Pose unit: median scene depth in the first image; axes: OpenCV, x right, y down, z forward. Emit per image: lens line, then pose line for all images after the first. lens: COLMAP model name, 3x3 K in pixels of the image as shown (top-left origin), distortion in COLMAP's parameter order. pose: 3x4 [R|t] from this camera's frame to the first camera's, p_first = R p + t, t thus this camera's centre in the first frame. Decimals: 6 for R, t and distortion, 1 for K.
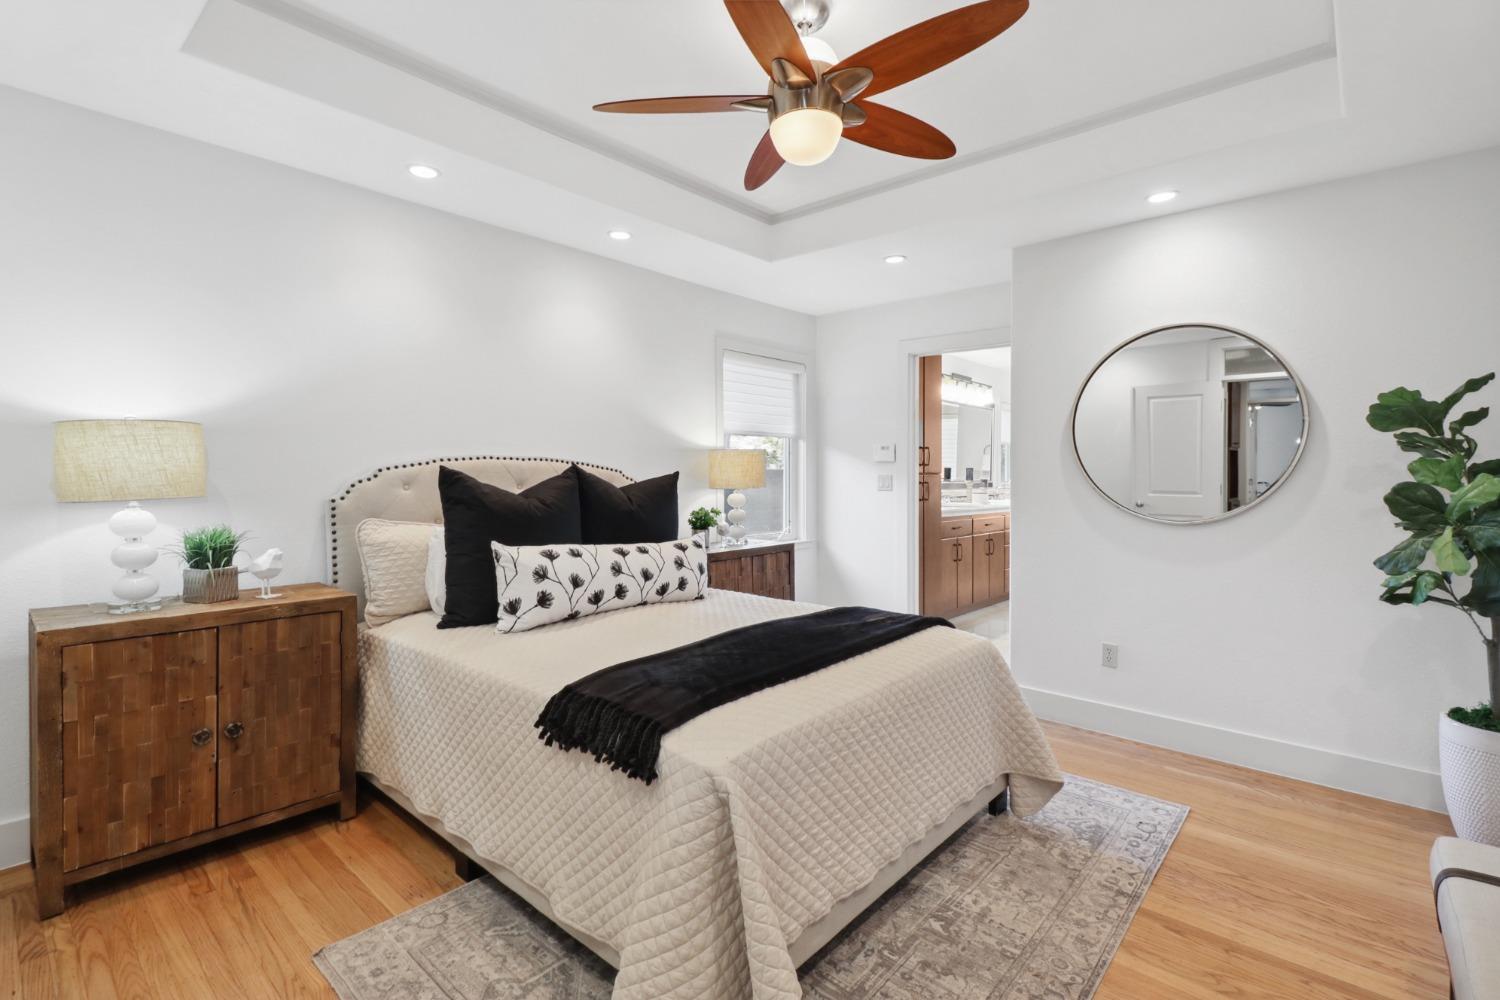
lens RADIAL K [[697.6, 0, 751.2], [0, 697.6, 469.2], [0, 0, 1]] dist [0.015530, -0.000169]
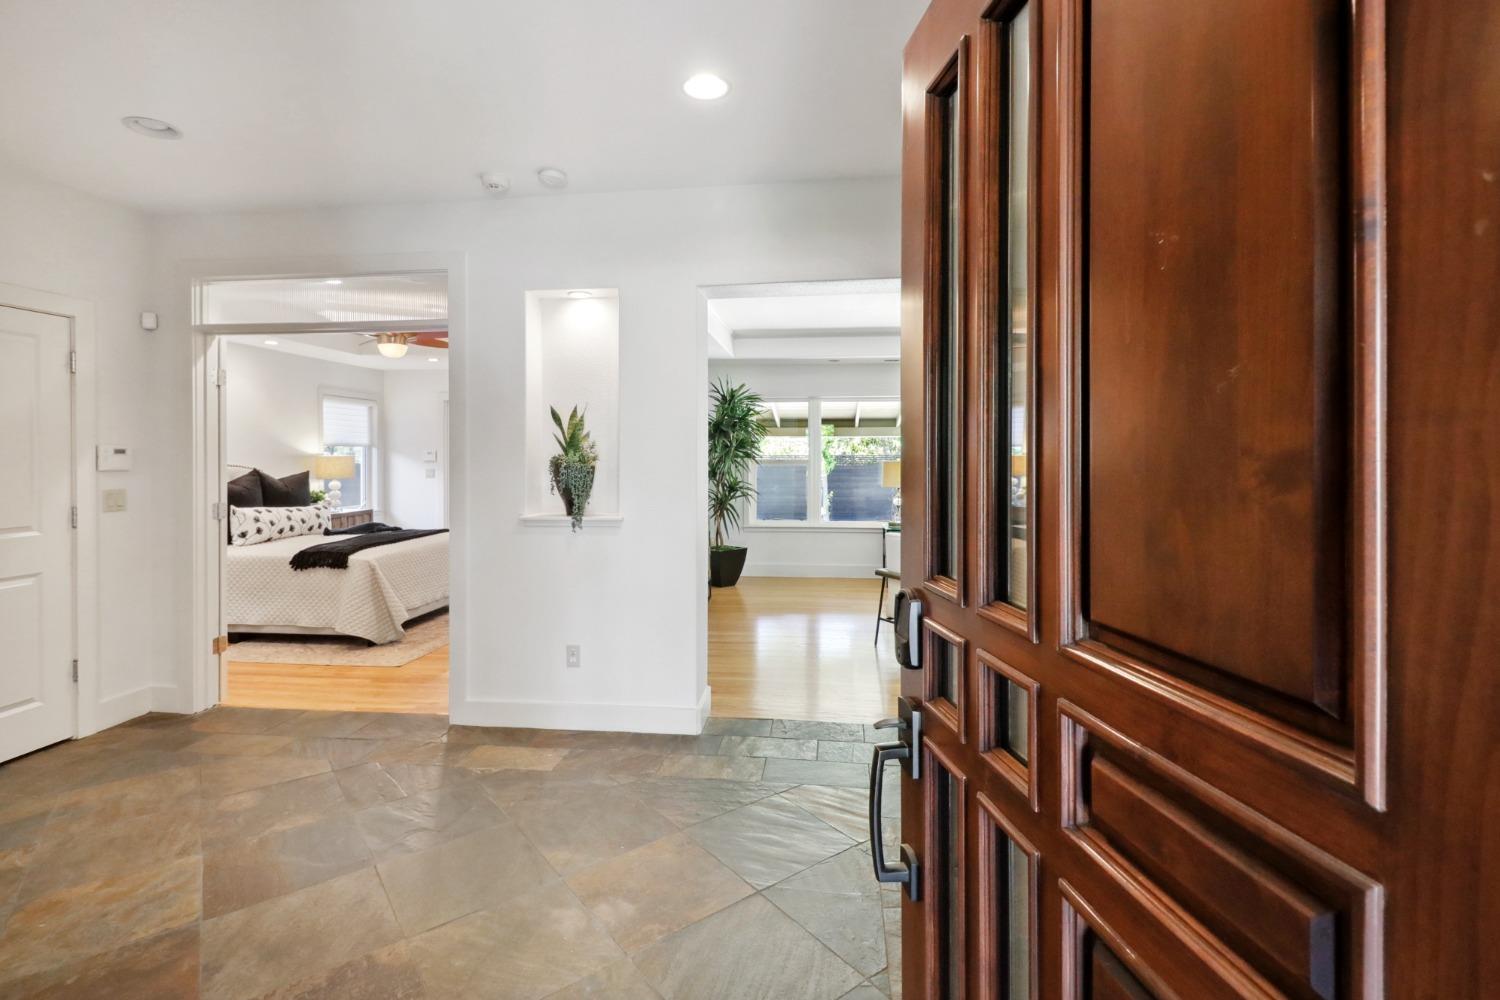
lens RADIAL K [[699.2, 0, 743.7], [0, 699.2, 455.4], [0, 0, 1]] dist [0.027797, -0.016684]
pose [[0.827843, -0.006724, 0.560919, -0.246406], [0.005019, 0.999977, 0.004580, -0.049512], [-0.560937, -0.000976, 0.827858, -1.527459]]
